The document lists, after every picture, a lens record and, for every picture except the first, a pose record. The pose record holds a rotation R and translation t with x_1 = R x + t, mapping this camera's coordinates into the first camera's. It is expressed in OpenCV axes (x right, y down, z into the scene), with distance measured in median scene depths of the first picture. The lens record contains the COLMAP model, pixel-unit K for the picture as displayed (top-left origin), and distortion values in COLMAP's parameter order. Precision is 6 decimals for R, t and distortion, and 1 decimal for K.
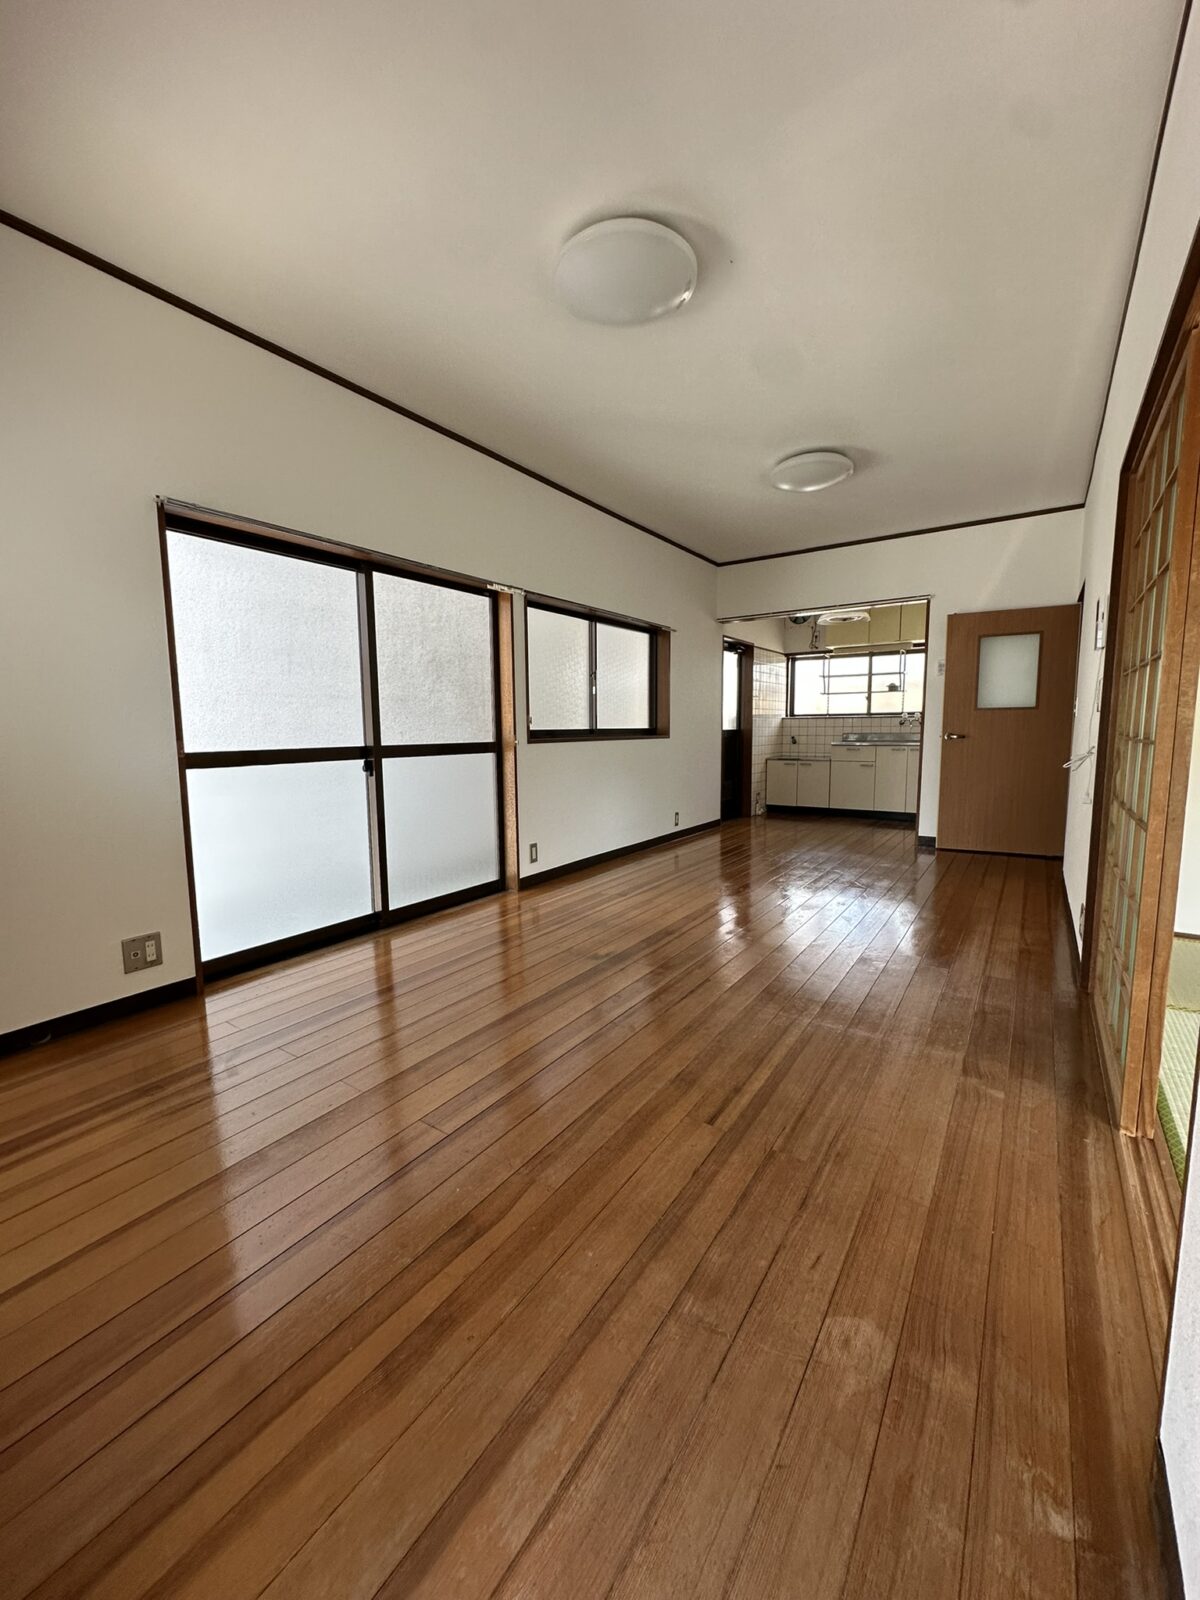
lens RADIAL K [[640.4, 0, 602.8], [0, 640.4, 797.3], [0, 0, 1]] dist [-0.001929, -0.000024]
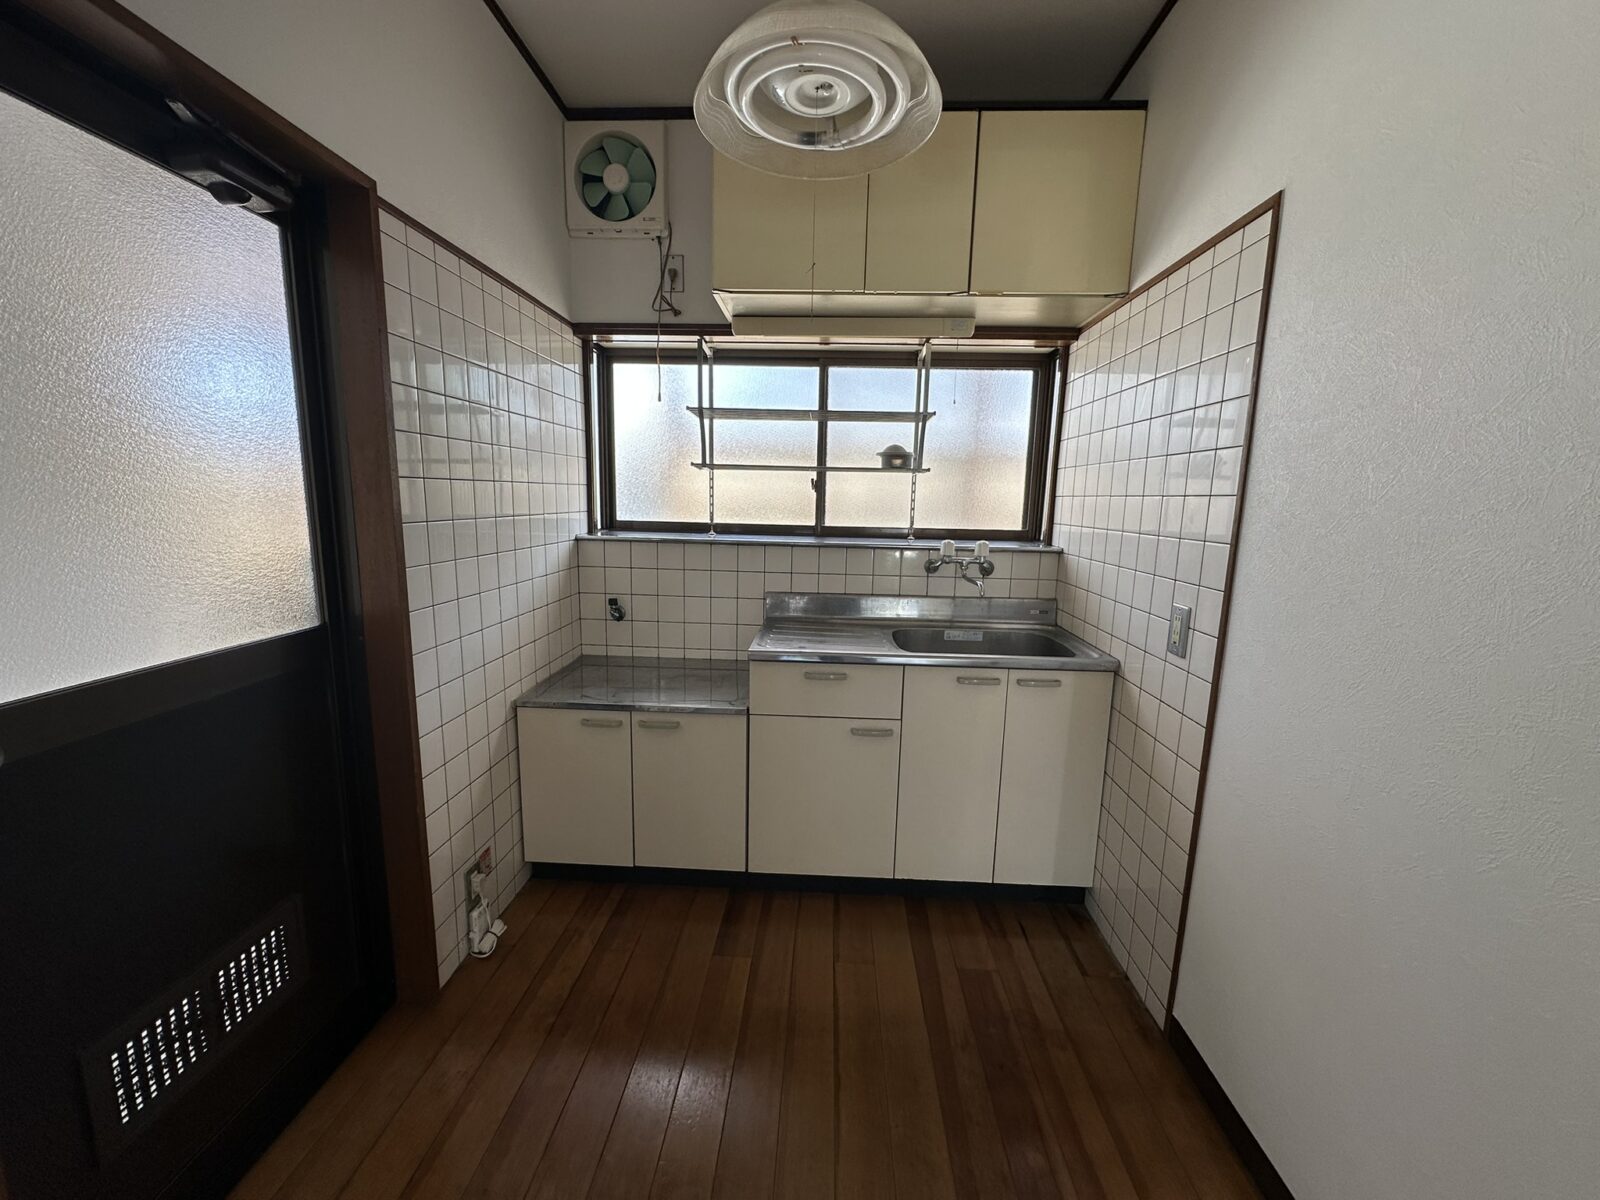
lens RADIAL K [[640.4, 0, 795.7], [0, 640.4, 595.5], [0, 0, 1]] dist [-0.001929, -0.000024]
pose [[0.857362, -0.056776, 0.511572, 0.216708], [0.027676, 0.997545, 0.064327, -0.116265], [-0.513969, -0.040993, 0.856829, 0.696194]]
